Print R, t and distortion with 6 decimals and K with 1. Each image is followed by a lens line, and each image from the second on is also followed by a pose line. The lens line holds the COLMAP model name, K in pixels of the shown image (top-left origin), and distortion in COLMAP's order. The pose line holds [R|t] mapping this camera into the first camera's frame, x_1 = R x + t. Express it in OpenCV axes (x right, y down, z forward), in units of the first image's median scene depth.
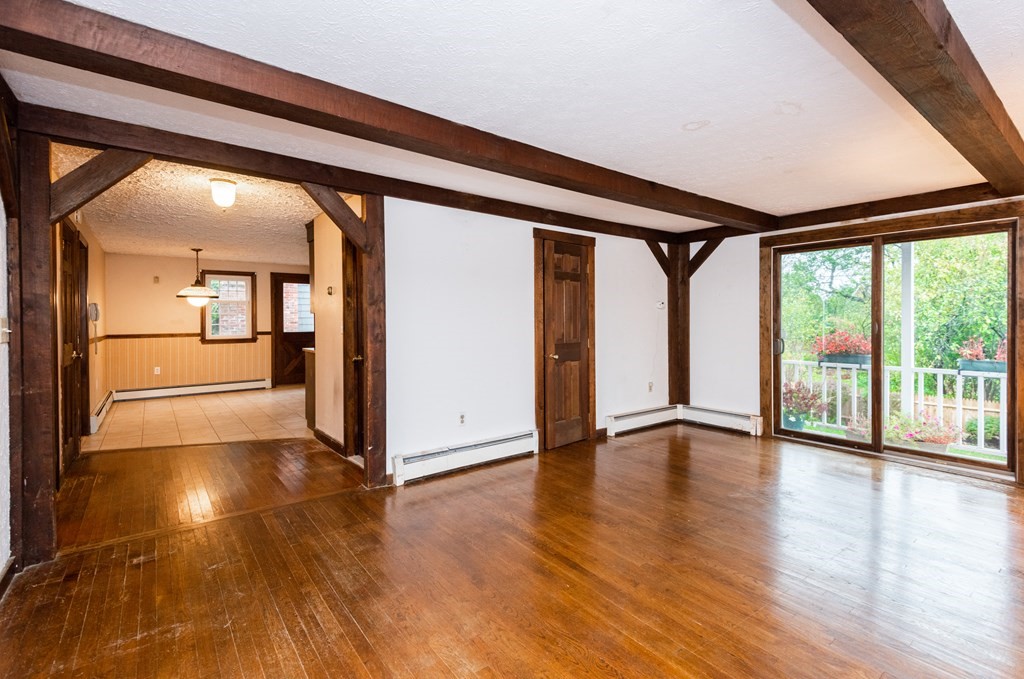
lens RADIAL K [[465.0, 0, 509.2], [0, 465.0, 328.3], [0, 0, 1]] dist [0.009218, -0.001778]
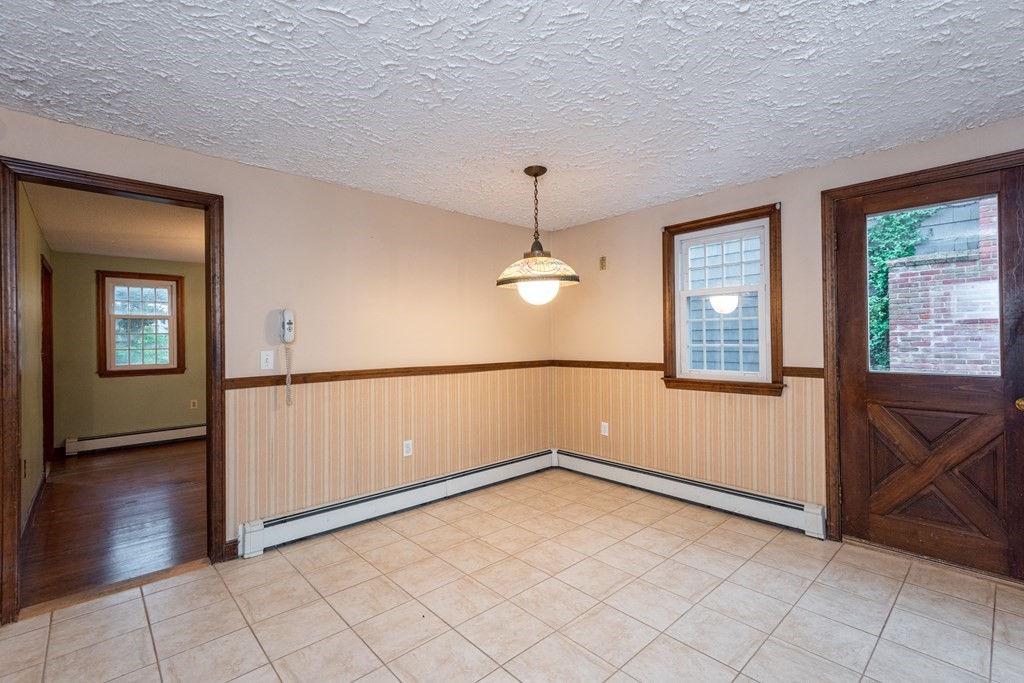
lens RADIAL K [[465.0, 0, 516.7], [0, 465.0, 339.4], [0, 0, 1]] dist [0.009218, -0.001778]
pose [[0.097539, 0.000131, -0.995232, -0.203043], [-0.019142, 0.999815, -0.001744, -0.009748], [0.995048, 0.019221, 0.097523, 0.764384]]
